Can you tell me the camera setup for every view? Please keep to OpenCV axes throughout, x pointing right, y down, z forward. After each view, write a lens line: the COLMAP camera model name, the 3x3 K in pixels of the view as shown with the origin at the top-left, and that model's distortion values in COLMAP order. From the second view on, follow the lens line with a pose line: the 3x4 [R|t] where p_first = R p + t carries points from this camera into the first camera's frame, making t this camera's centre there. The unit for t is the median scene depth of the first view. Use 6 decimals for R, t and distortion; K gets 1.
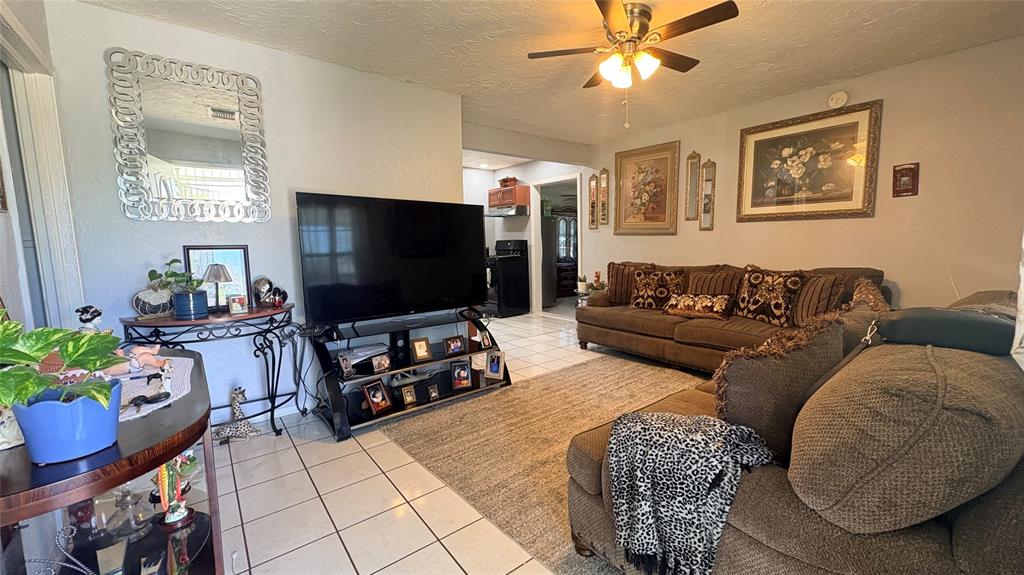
lens RADIAL K [[409.0, 0, 511.7], [0, 409.0, 287.7], [0, 0, 1]] dist [0.020350, 0.000627]
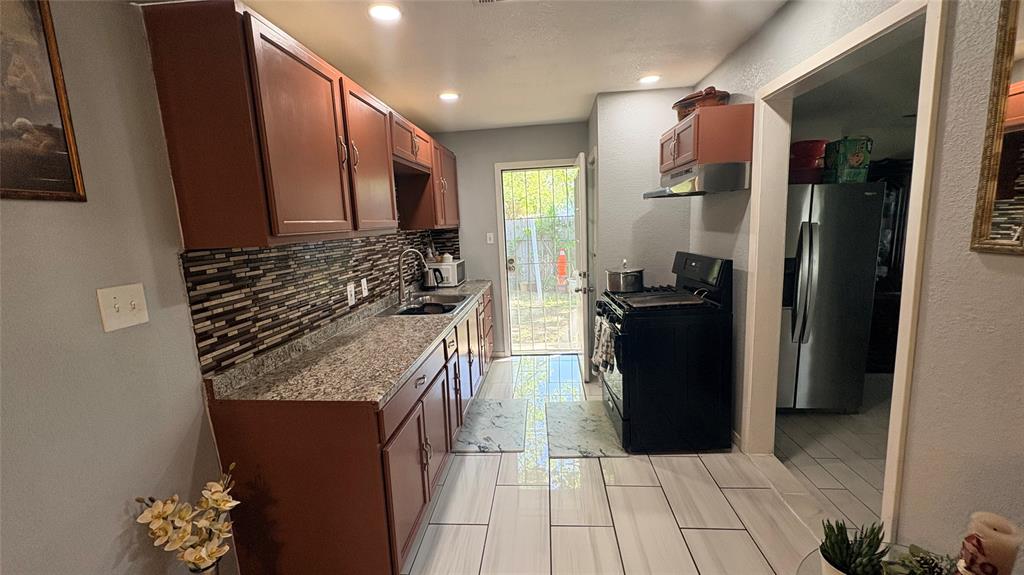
lens RADIAL K [[409.0, 0, 511.9], [0, 409.0, 285.4], [0, 0, 1]] dist [0.020350, 0.000627]
pose [[0.732421, 0.086556, -0.675328, 0.140590], [-0.045489, 0.995891, 0.078308, -0.113032], [0.679331, -0.026634, 0.733349, 0.600648]]
